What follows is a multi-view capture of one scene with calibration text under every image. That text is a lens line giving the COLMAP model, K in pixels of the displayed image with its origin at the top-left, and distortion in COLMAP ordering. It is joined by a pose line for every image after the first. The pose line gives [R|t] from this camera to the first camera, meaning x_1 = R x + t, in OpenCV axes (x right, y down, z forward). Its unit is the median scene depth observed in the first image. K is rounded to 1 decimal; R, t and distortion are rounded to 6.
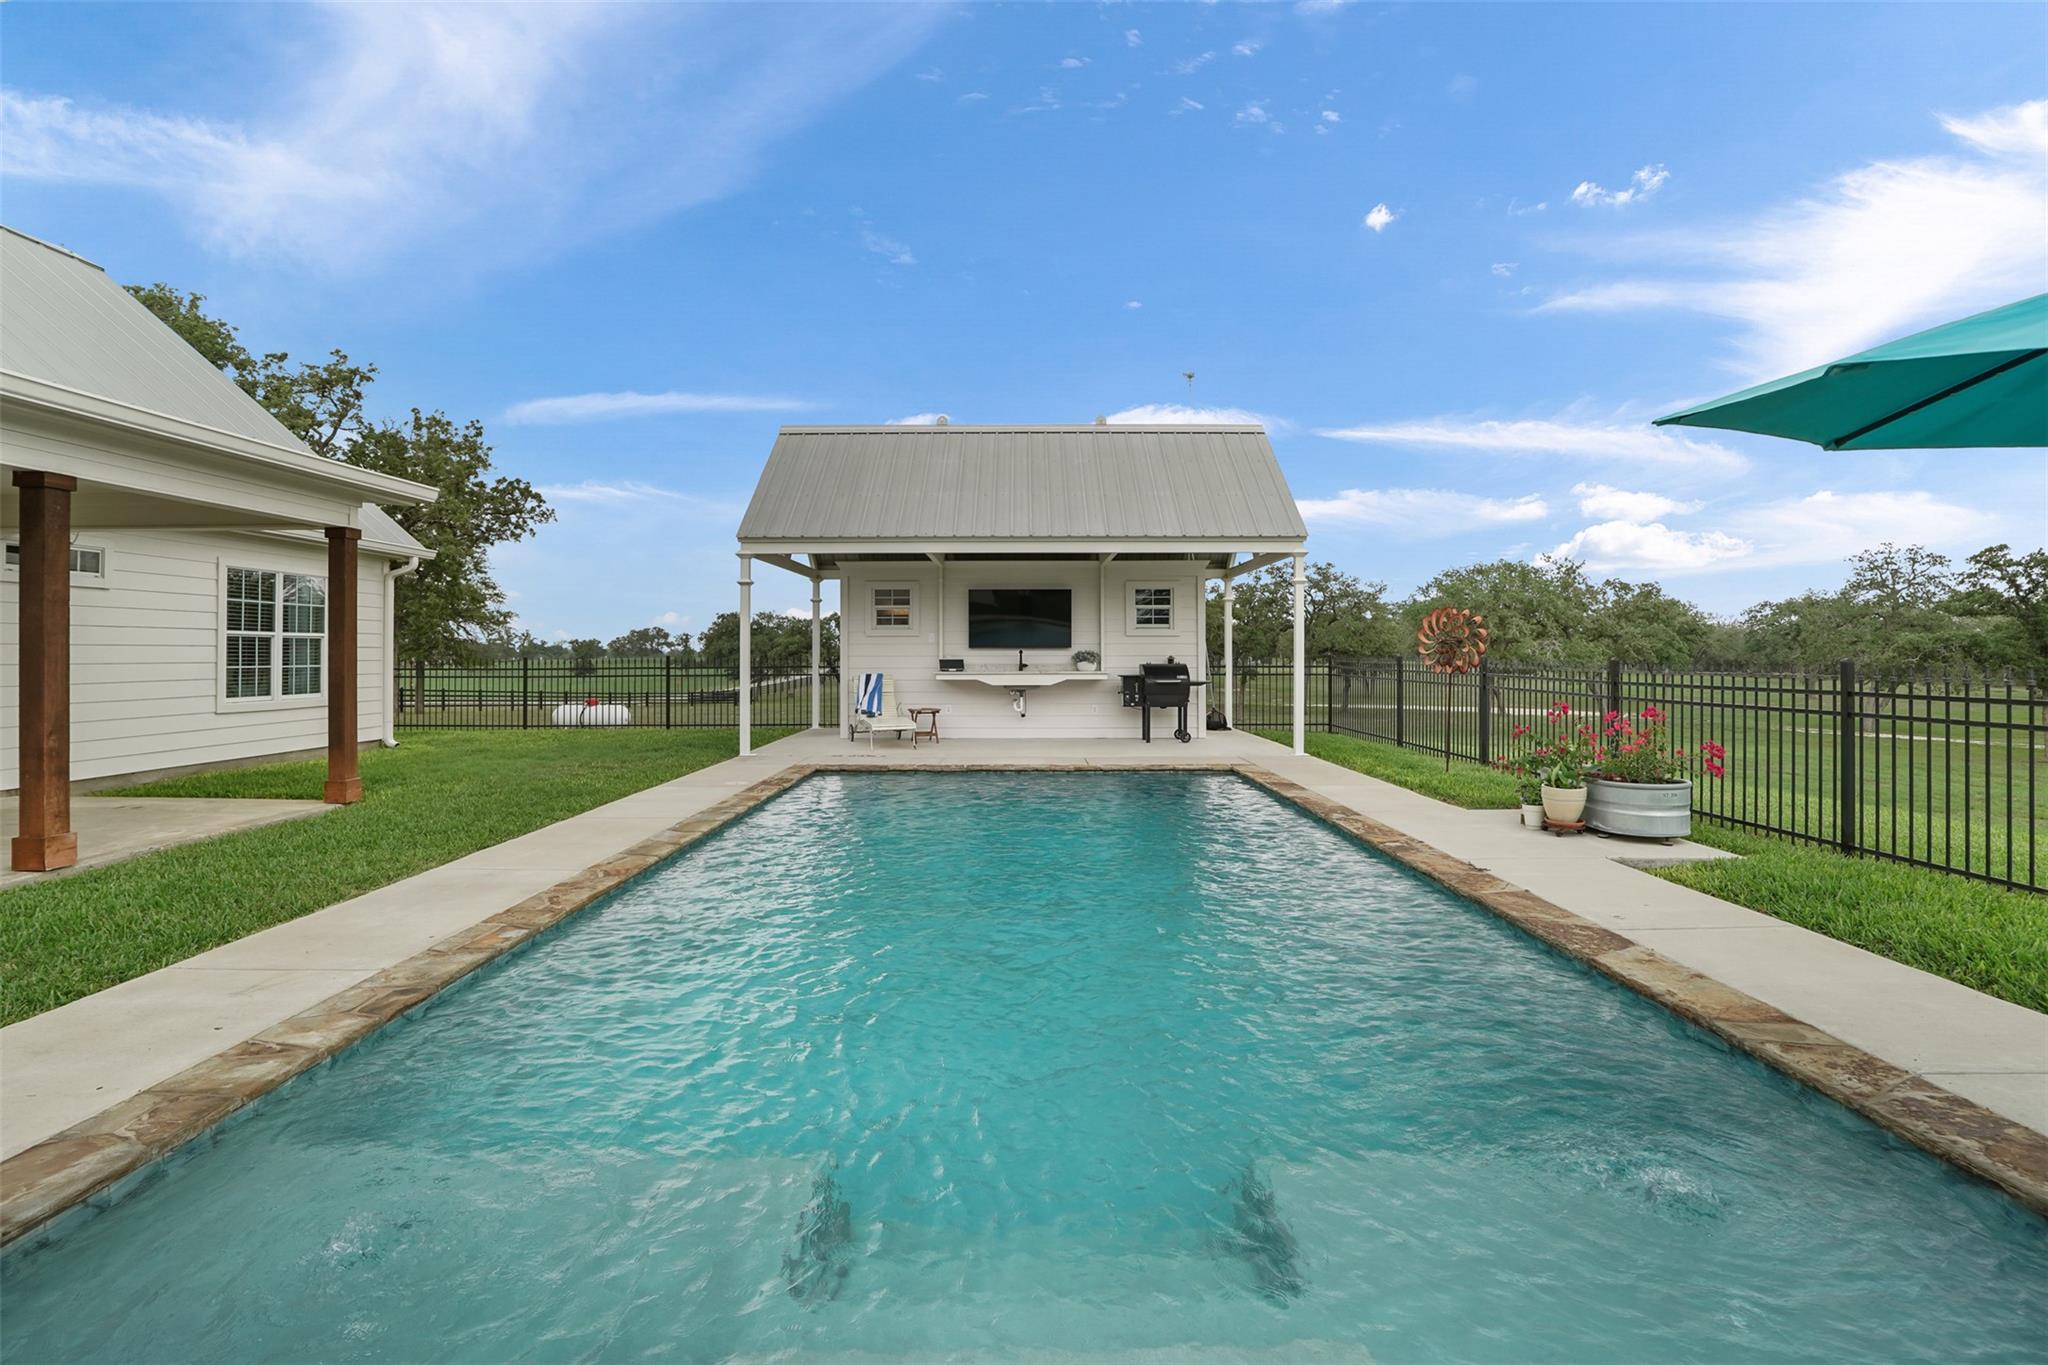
lens RADIAL K [[981.1, 0, 998.6], [0, 981.1, 648.0], [0, 0, 1]] dist [-0.026040, 0.002722]
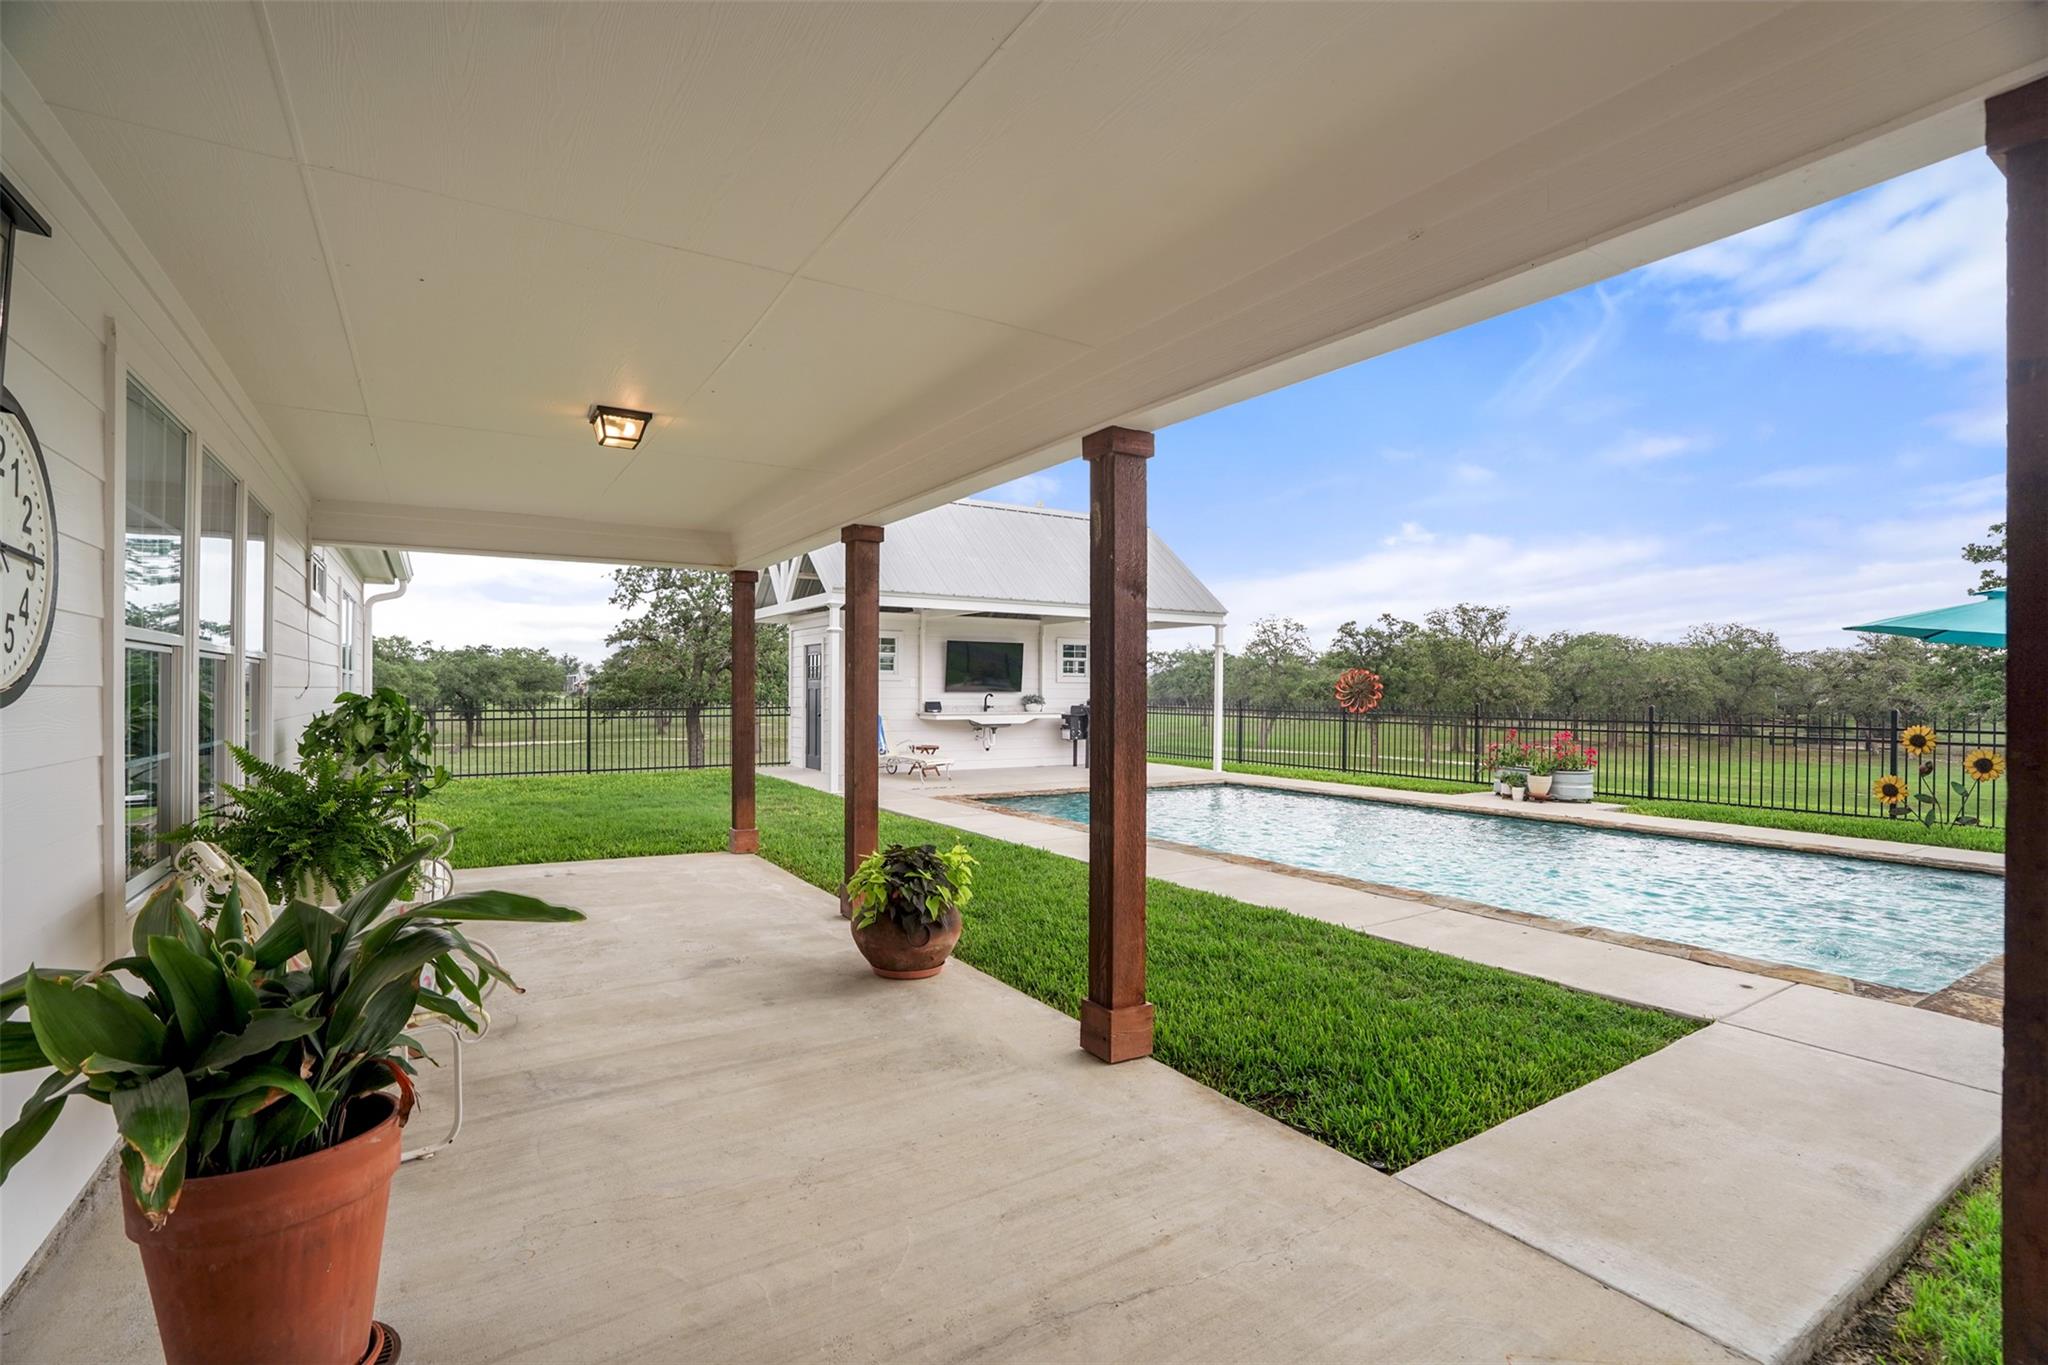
lens RADIAL K [[981.1, 0, 1024.6], [0, 981.1, 686.6], [0, 0, 1]] dist [-0.026040, 0.002722]
pose [[0.832931, 0.007183, 0.553330, -0.582954], [-0.010971, 0.999934, 0.003534, -0.010801], [-0.553267, -0.009014, 0.832955, -0.004487]]
